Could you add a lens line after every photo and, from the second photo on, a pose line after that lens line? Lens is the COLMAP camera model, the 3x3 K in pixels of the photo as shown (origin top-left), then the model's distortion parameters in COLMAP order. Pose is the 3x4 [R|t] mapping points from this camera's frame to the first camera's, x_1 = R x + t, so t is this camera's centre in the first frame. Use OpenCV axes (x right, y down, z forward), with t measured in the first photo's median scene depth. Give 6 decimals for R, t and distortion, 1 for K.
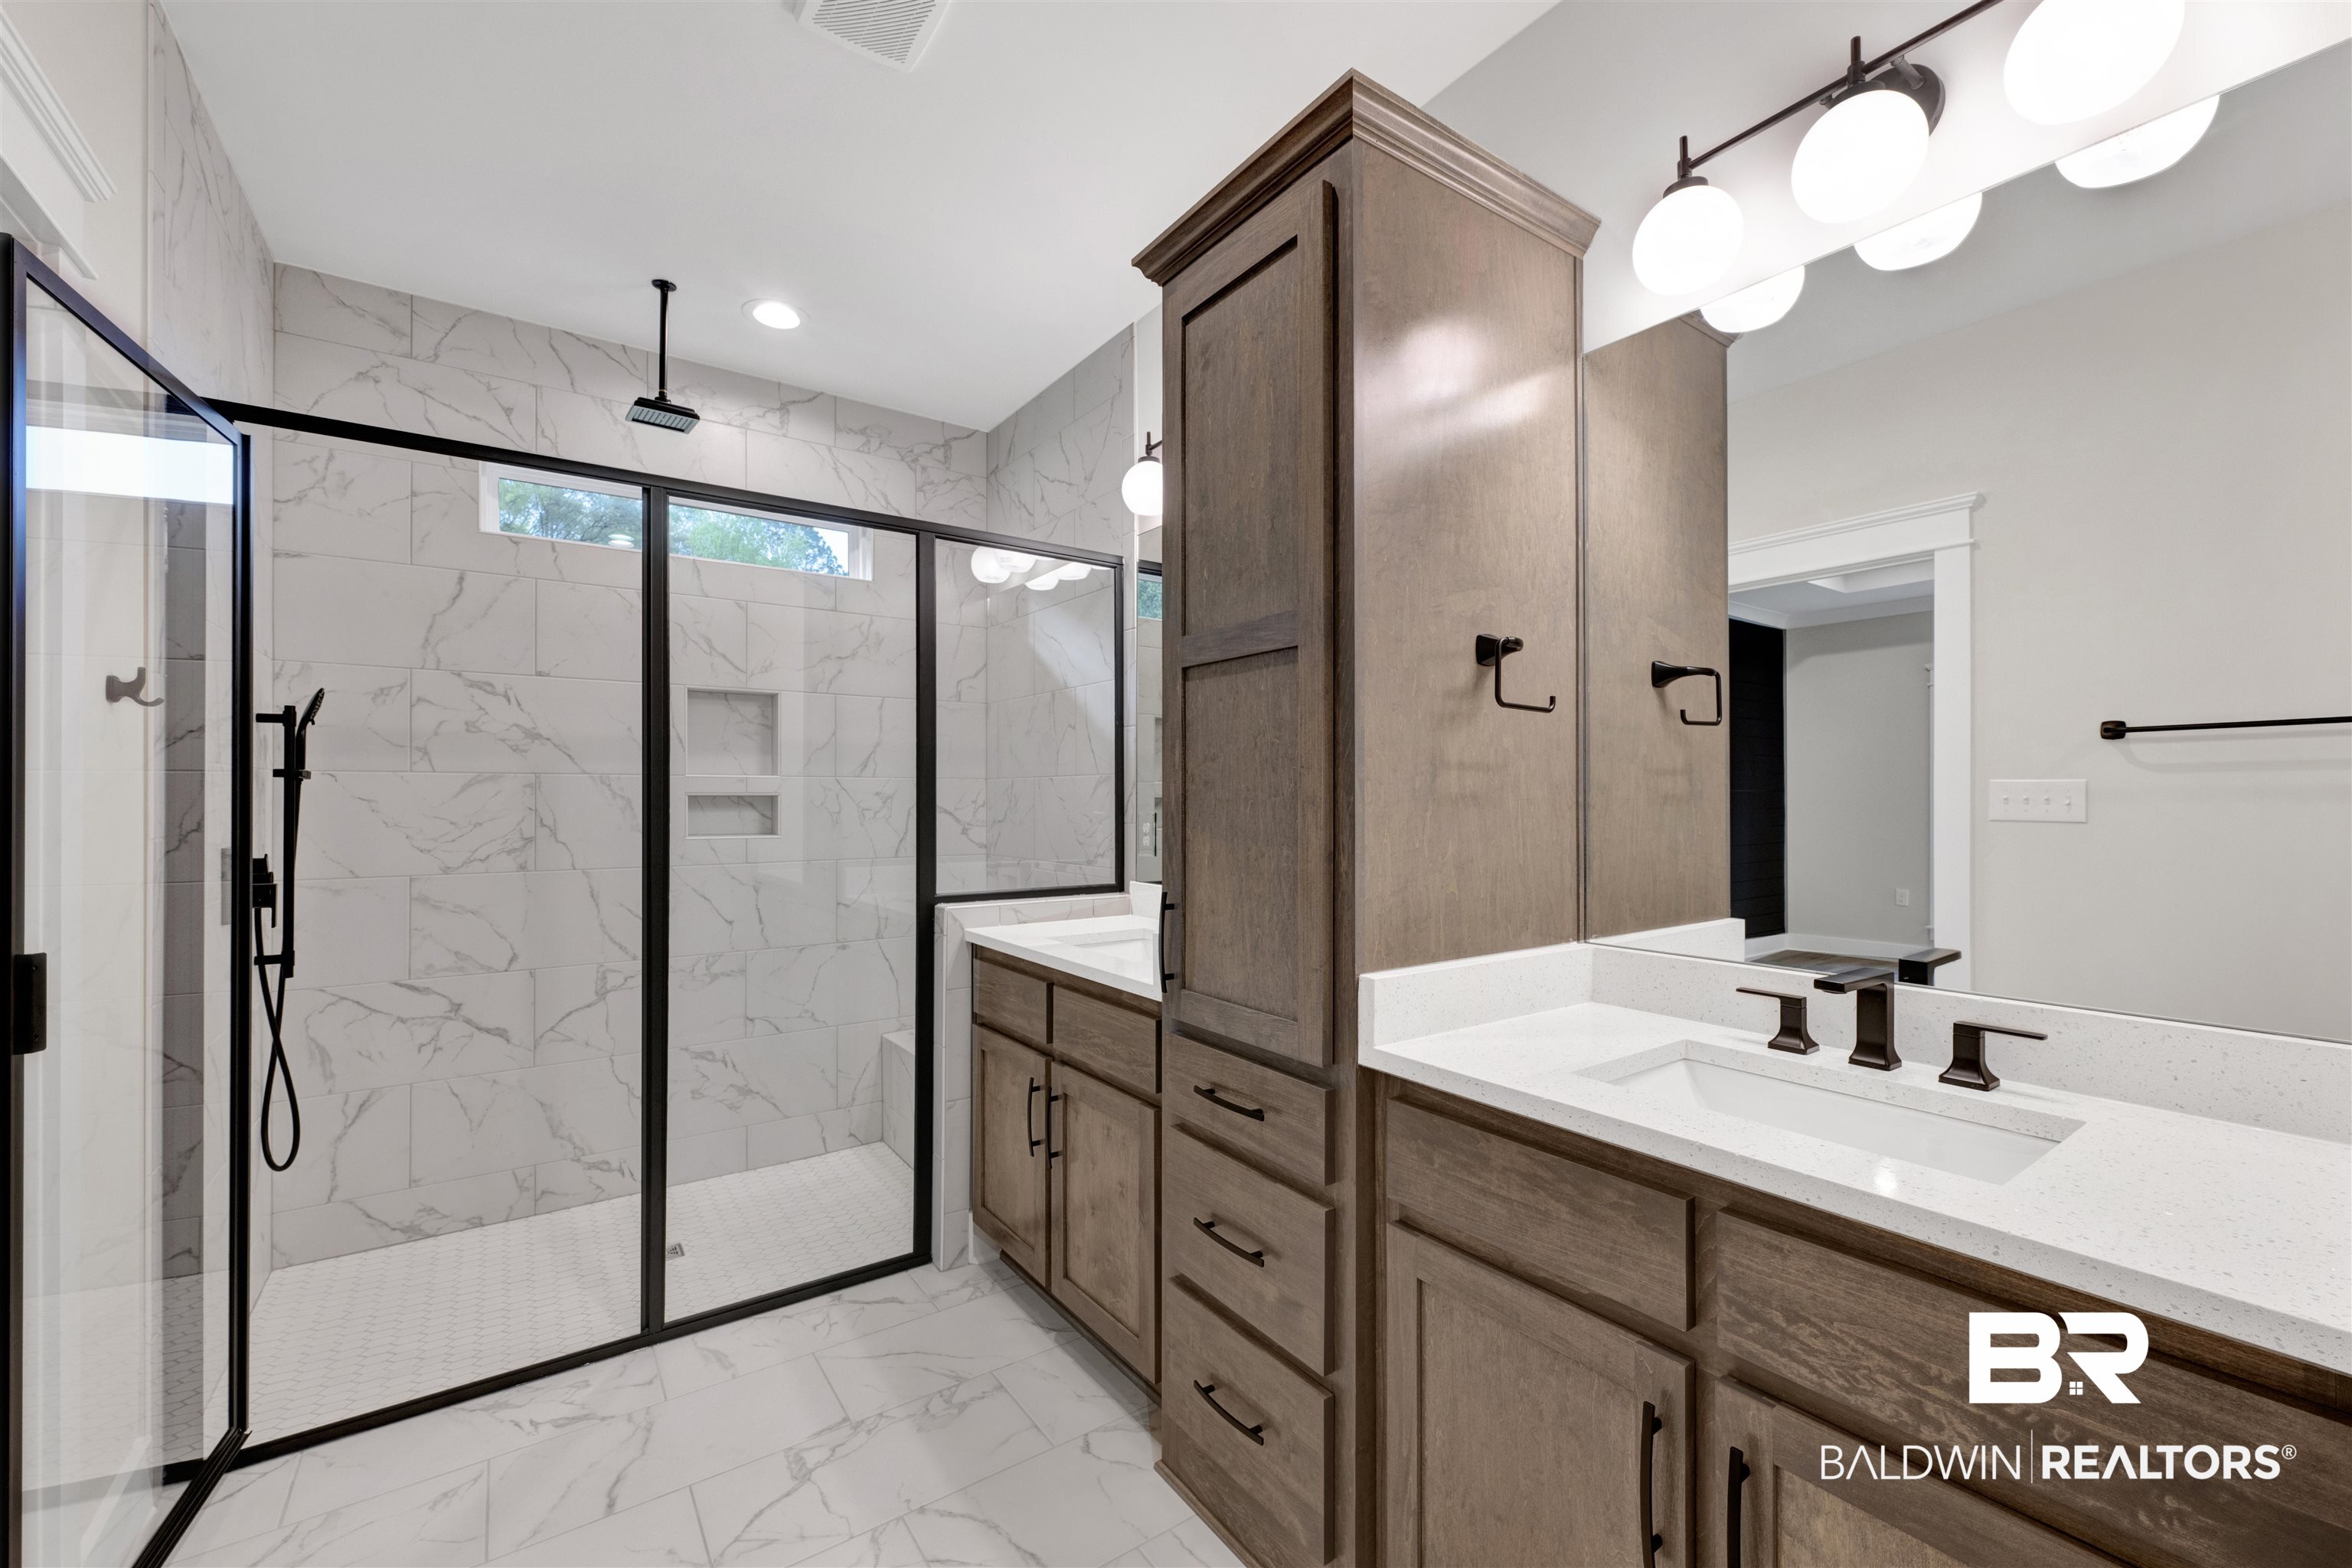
lens RADIAL K [[948.1, 0, 1192.8], [0, 948.1, 786.4], [0, 0, 1]] dist [-0.003638, 0.000800]
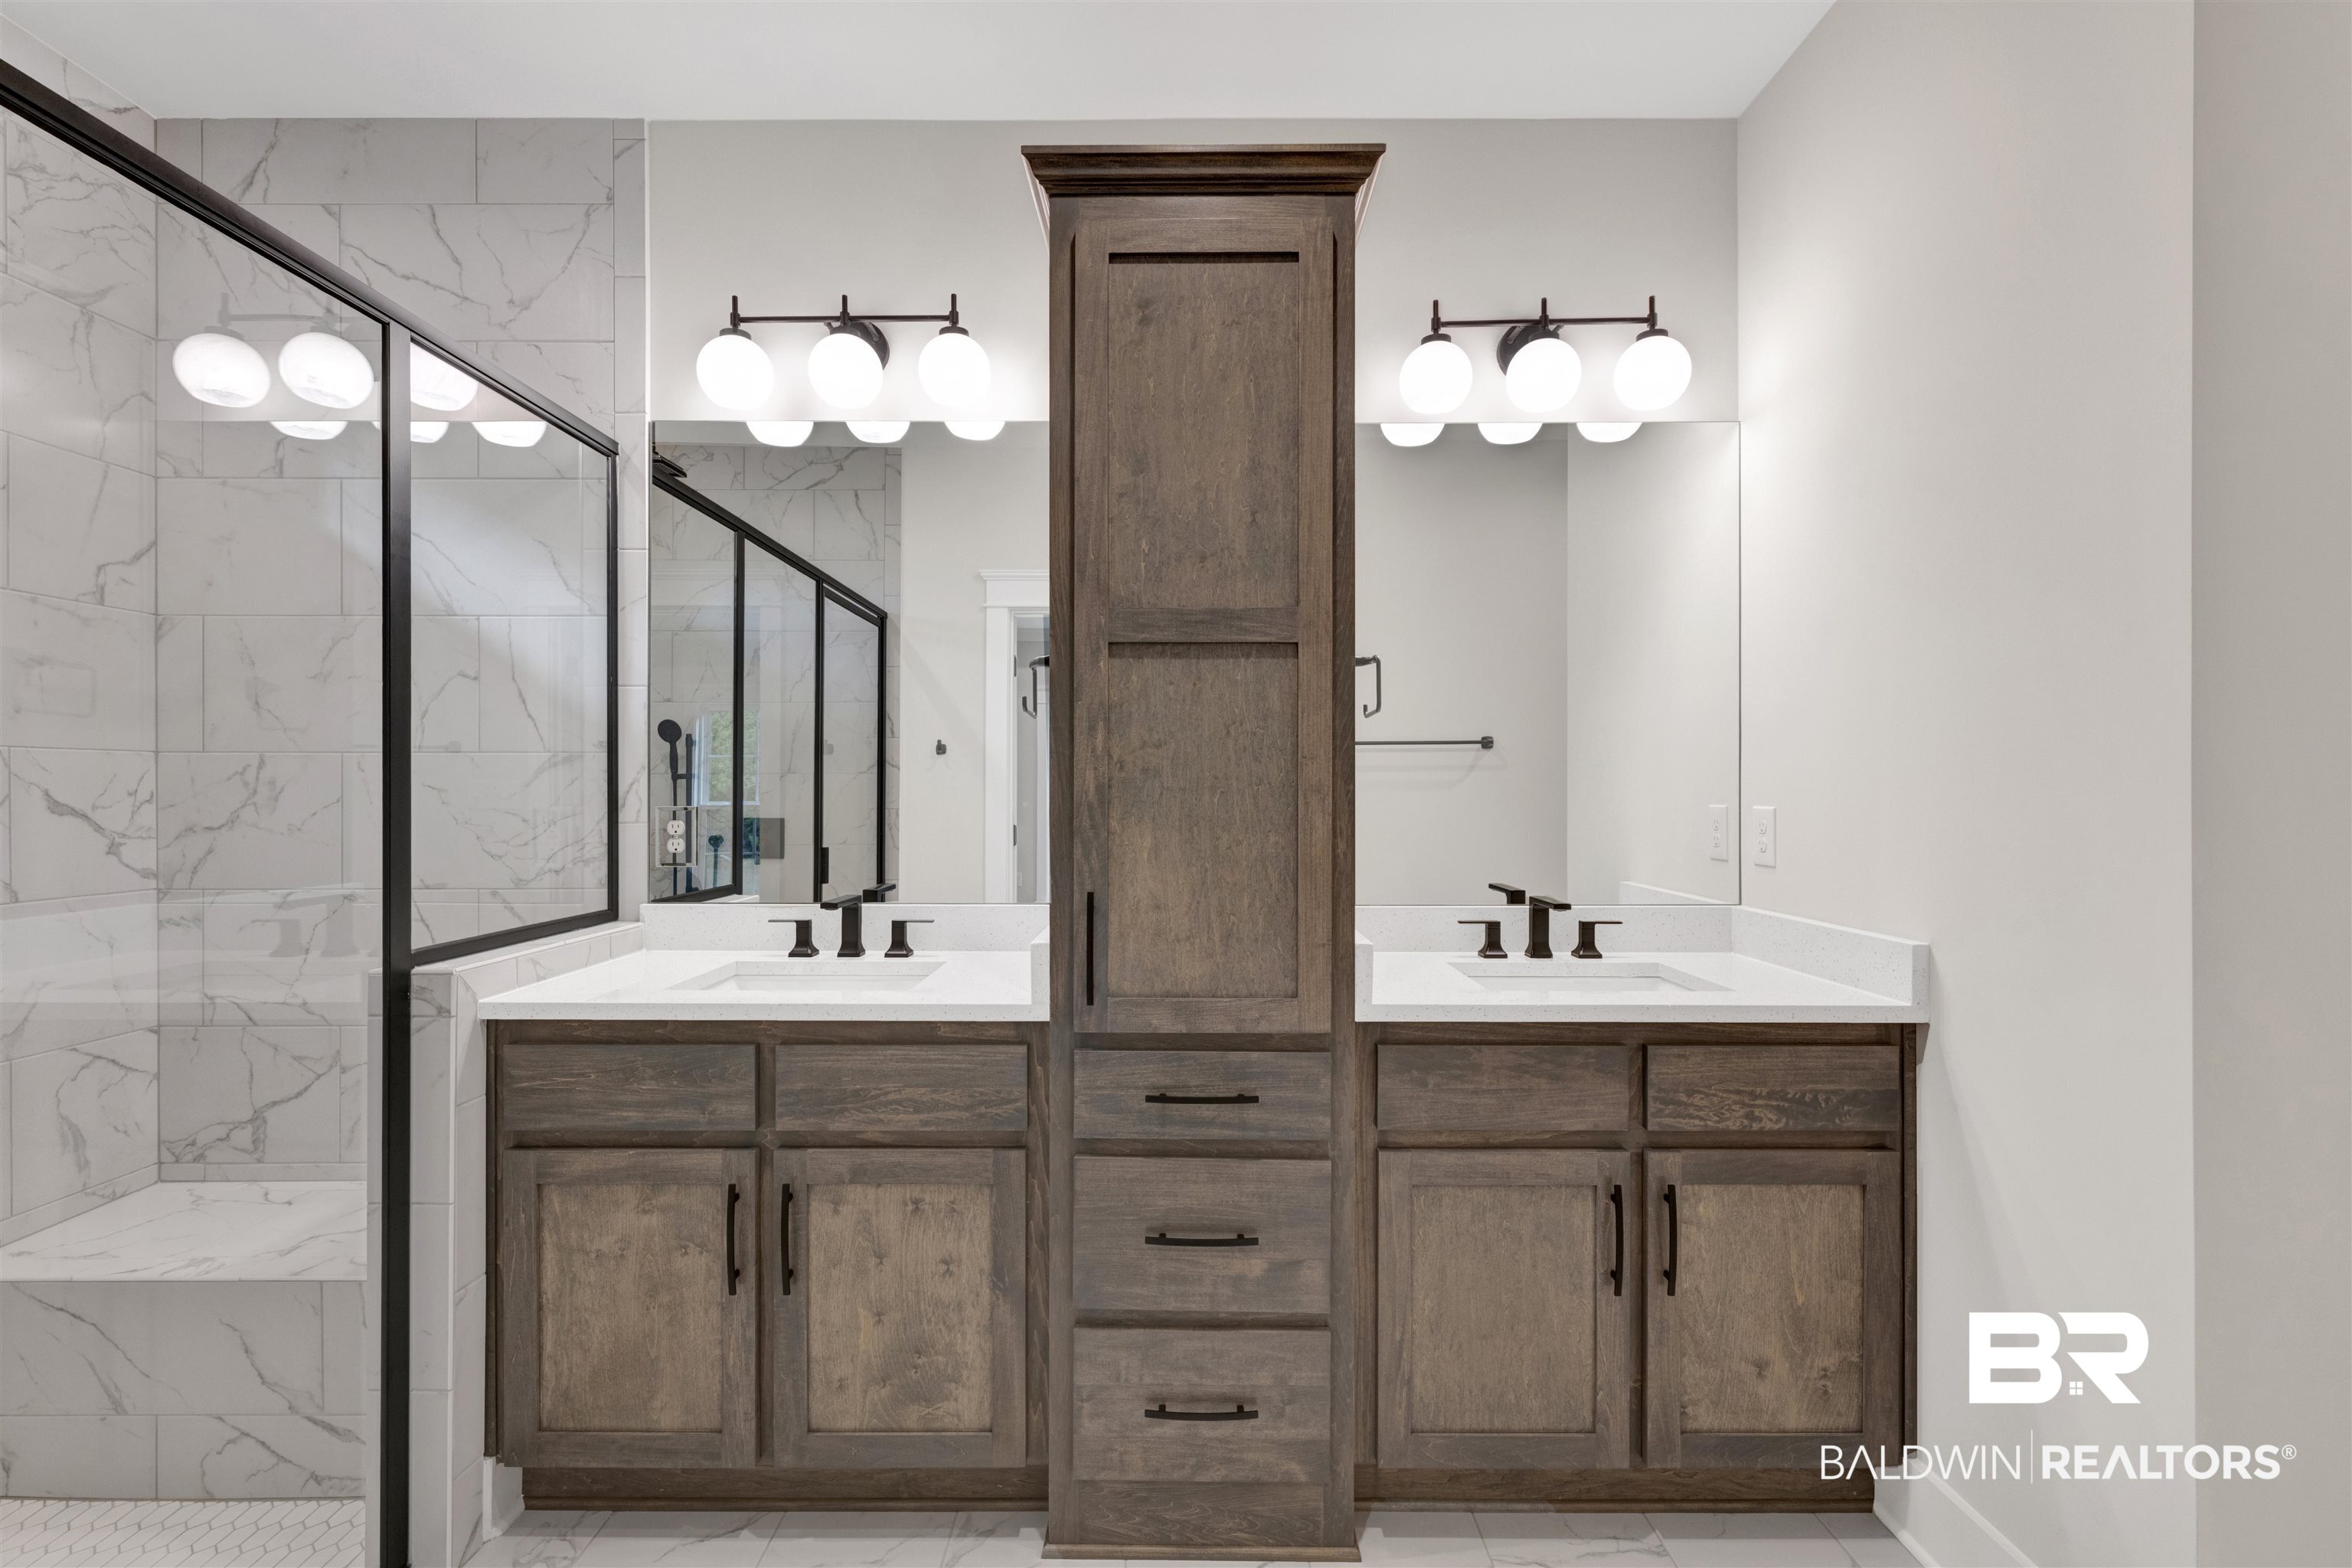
lens RADIAL K [[1020.3, 0, 1163.8], [0, 1020.3, 785.8], [0, 0, 1]] dist [-0.001253, -0.000721]
pose [[0.584531, 0.002065, 0.811369, -0.849786], [-0.010187, 0.999937, 0.004794, 0.006906], [-0.811308, -0.011068, 0.584515, 0.427034]]
